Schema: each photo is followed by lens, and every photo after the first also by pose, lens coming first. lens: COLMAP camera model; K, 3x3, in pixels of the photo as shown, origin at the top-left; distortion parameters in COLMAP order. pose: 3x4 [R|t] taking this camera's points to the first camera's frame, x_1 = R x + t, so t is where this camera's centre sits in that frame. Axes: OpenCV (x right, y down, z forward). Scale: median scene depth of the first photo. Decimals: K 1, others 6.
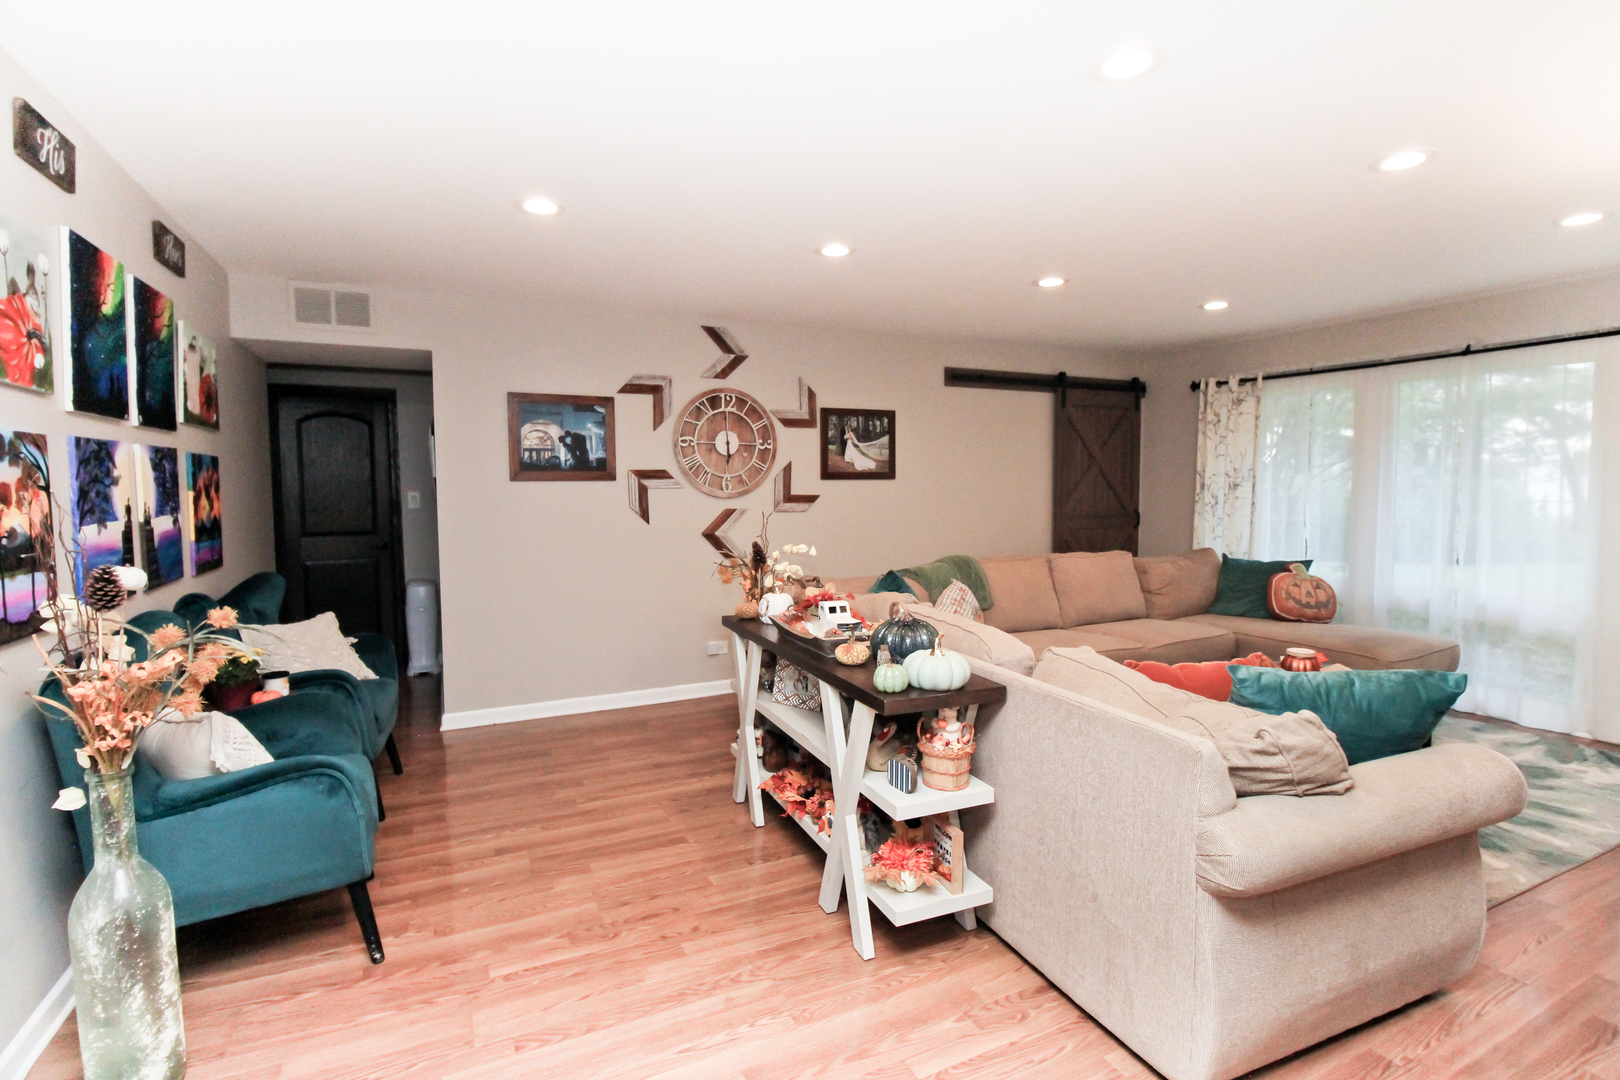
lens RADIAL K [[757.7, 0, 796.8], [0, 757.7, 540.7], [0, 0, 1]] dist [-0.003718, -0.008454]
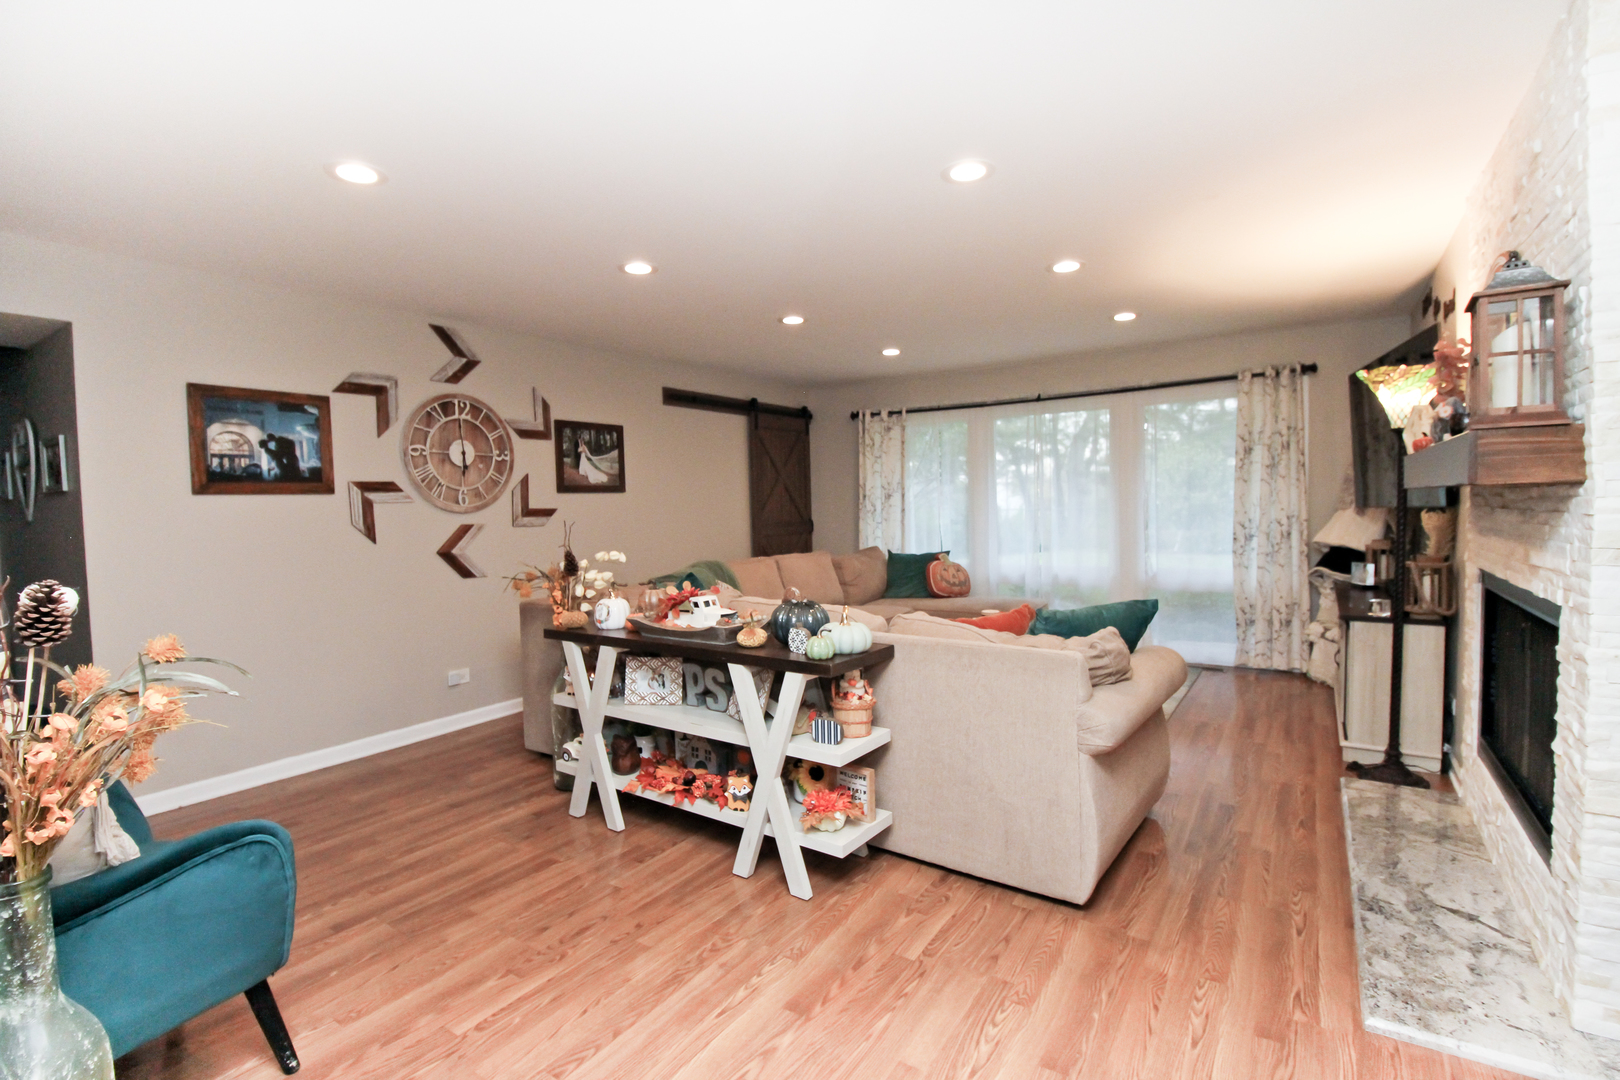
lens RADIAL K [[757.7, 0, 796.8], [0, 757.7, 540.7], [0, 0, 1]] dist [-0.003718, -0.008454]
pose [[0.856363, -0.038382, 0.514946, -0.231740], [0.054321, 0.998397, -0.015921, 0.015104], [-0.513509, 0.041607, 0.857075, 0.004235]]
